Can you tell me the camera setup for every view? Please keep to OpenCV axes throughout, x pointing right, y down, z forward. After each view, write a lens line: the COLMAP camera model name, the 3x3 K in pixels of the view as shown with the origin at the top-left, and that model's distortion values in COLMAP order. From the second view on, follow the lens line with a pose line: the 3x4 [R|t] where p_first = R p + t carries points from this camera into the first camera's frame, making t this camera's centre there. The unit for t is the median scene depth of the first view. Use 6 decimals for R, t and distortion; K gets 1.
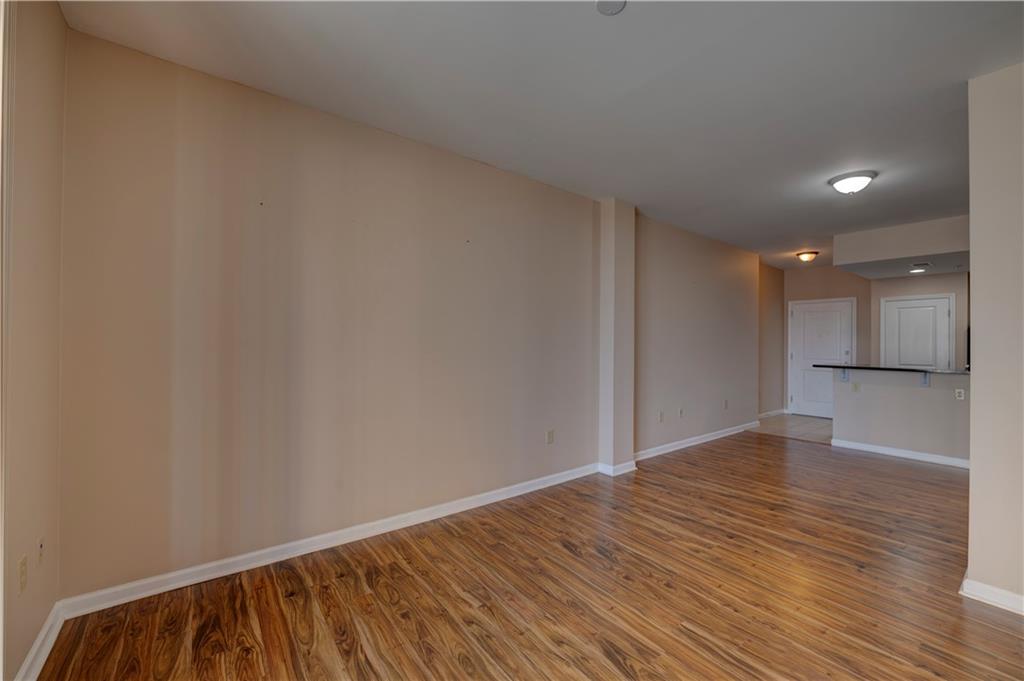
lens RADIAL K [[406.0, 0, 514.3], [0, 406.0, 341.9], [0, 0, 1]] dist [-0.011631, -0.000355]
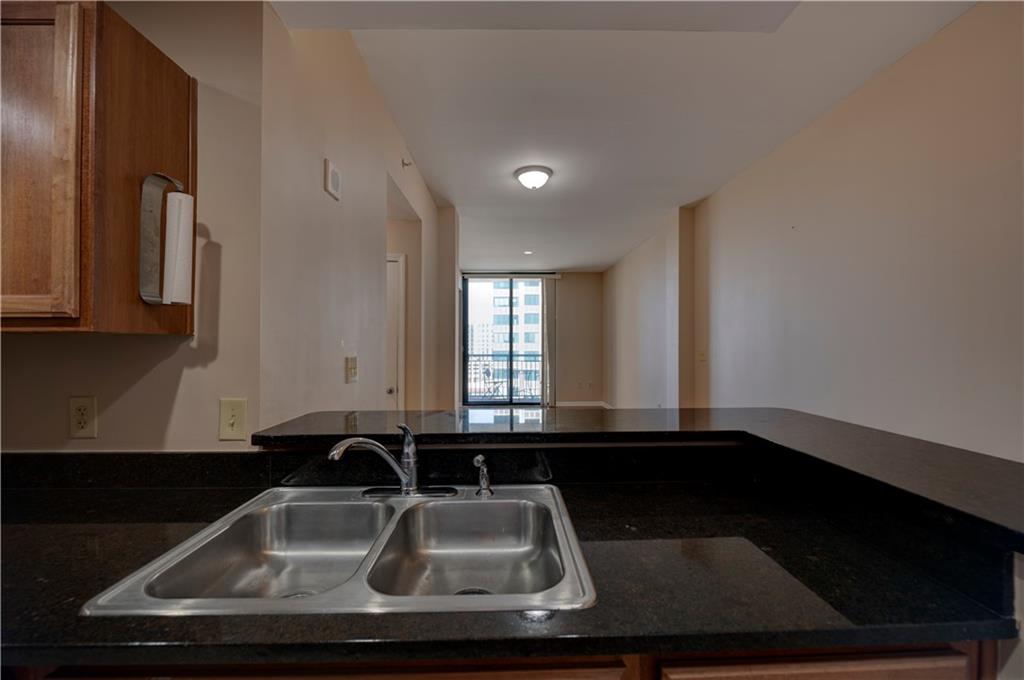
lens RADIAL K [[402.8, 0, 512.0], [0, 402.8, 340.0], [0, 0, 1]] dist [-0.012799, -0.000451]
pose [[-0.597356, -0.010067, -0.801913, 1.952530], [-0.000666, 0.999927, -0.012056, 0.015205], [0.801976, -0.006667, -0.597319, 1.817936]]
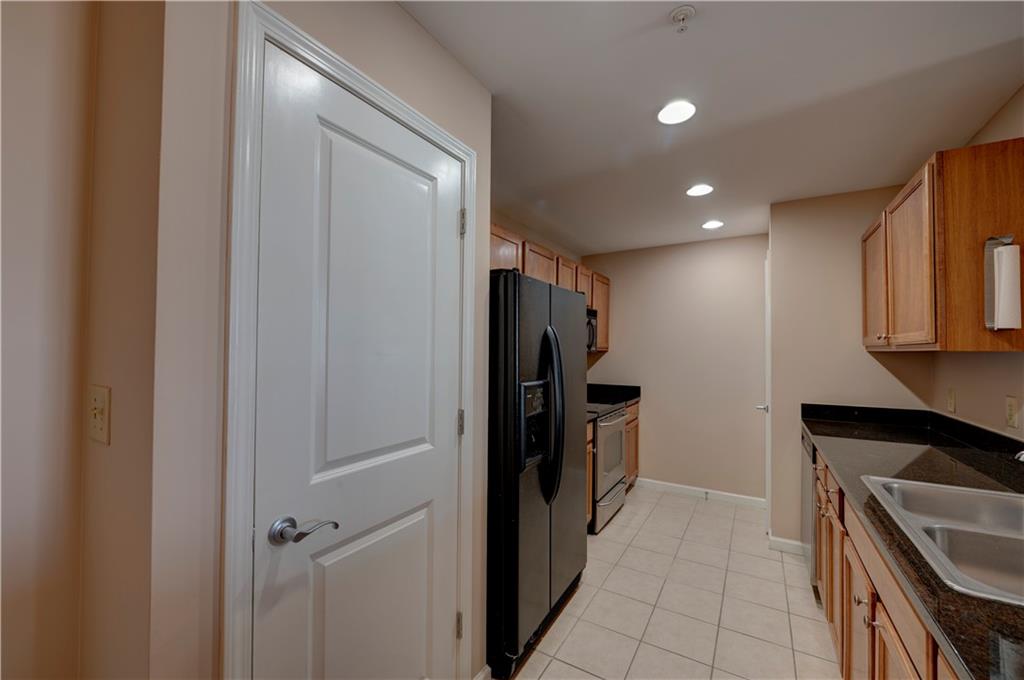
lens RADIAL K [[406.0, 0, 514.3], [0, 406.0, 341.4], [0, 0, 1]] dist [-0.011631, -0.000355]
pose [[-0.369550, 0.009802, 0.929159, 1.635188], [-0.012954, 0.999793, -0.015699, 0.008525], [-0.929120, -0.017838, -0.369347, 2.072917]]
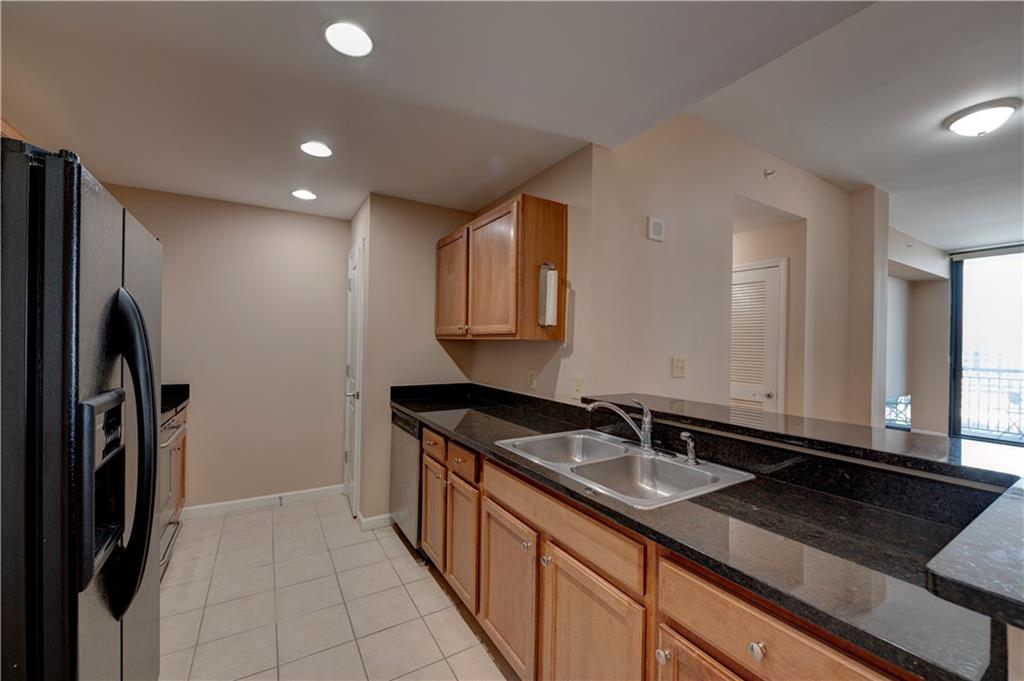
lens RADIAL K [[406.6, 0, 526.1], [0, 406.6, 342.8], [0, 0, 1]] dist [-0.008254, -0.000073]
pose [[-0.995098, -0.023056, 0.096168, 1.823735], [-0.023203, 0.999731, -0.000411, 0.011425], [-0.096133, -0.002640, -0.995365, 2.088351]]
